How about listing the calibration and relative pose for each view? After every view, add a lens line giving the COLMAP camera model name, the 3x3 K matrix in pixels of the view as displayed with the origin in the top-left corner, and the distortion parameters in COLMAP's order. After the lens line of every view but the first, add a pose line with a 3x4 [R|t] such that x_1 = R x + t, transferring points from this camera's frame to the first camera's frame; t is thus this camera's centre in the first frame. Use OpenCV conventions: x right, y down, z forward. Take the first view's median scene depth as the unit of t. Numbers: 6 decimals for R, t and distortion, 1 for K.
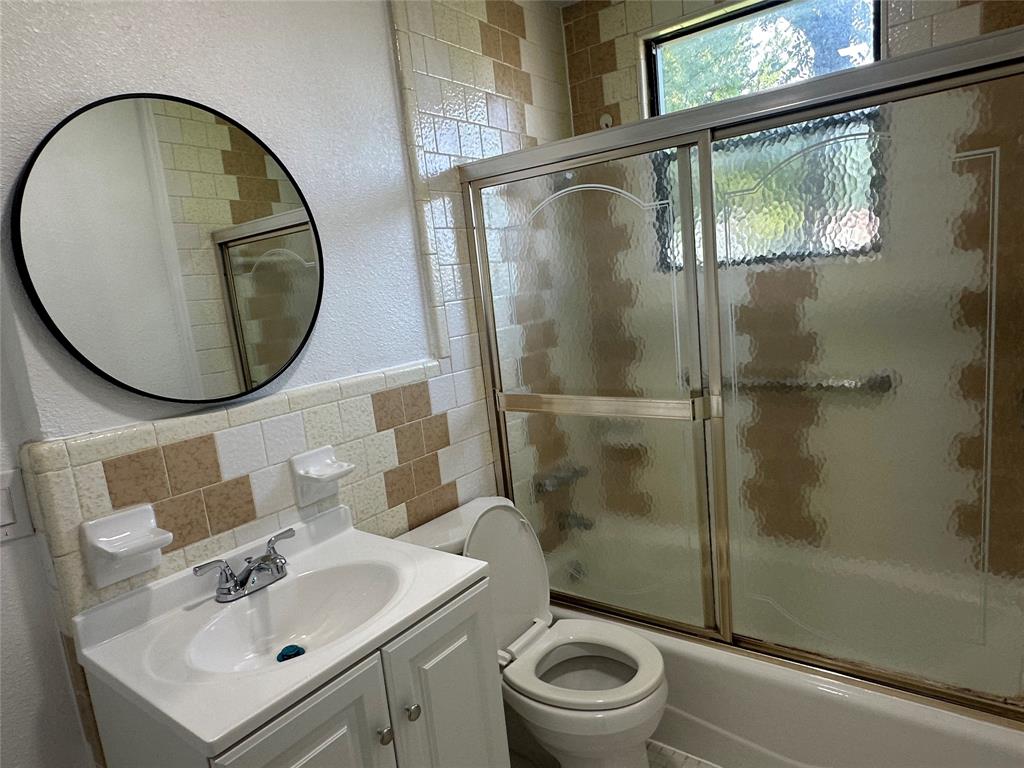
lens RADIAL K [[631.0, 0, 510.2], [0, 631.0, 392.9], [0, 0, 1]] dist [-0.009088, 0.001947]
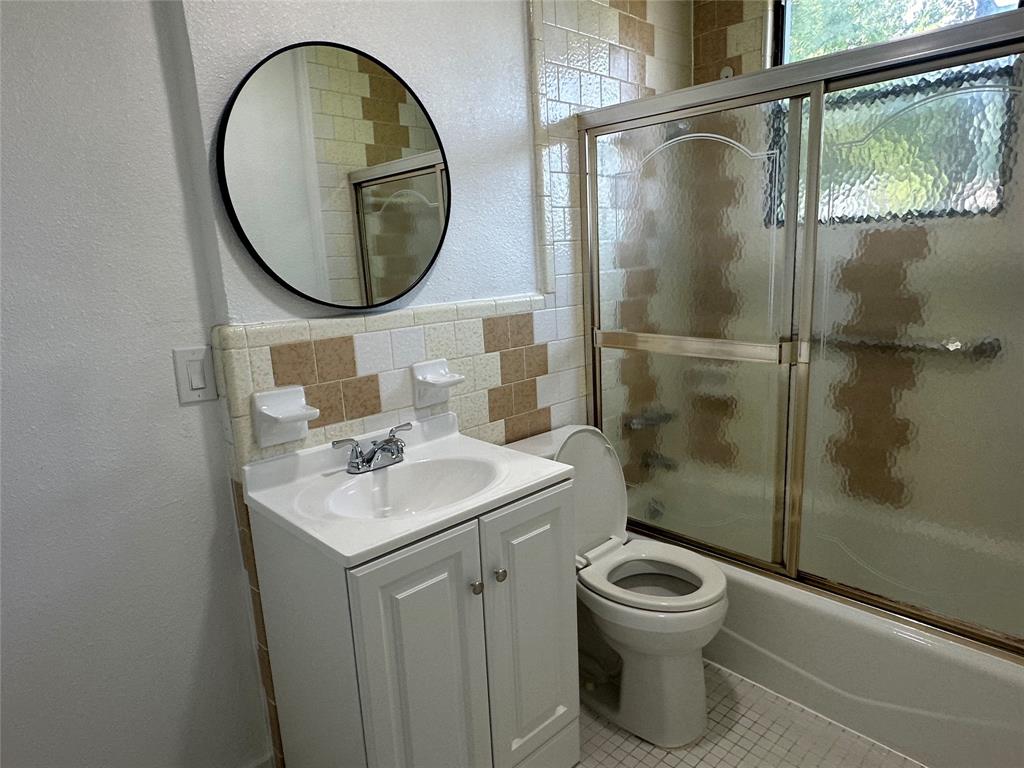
lens RADIAL K [[631.0, 0, 510.2], [0, 631.0, 392.9], [0, 0, 1]] dist [-0.009088, 0.001947]
pose [[0.984614, 0.088132, -0.150891, 0.009166], [-0.079019, 0.994727, 0.065376, 0.052919], [0.155857, -0.052447, 0.986386, -0.103058]]
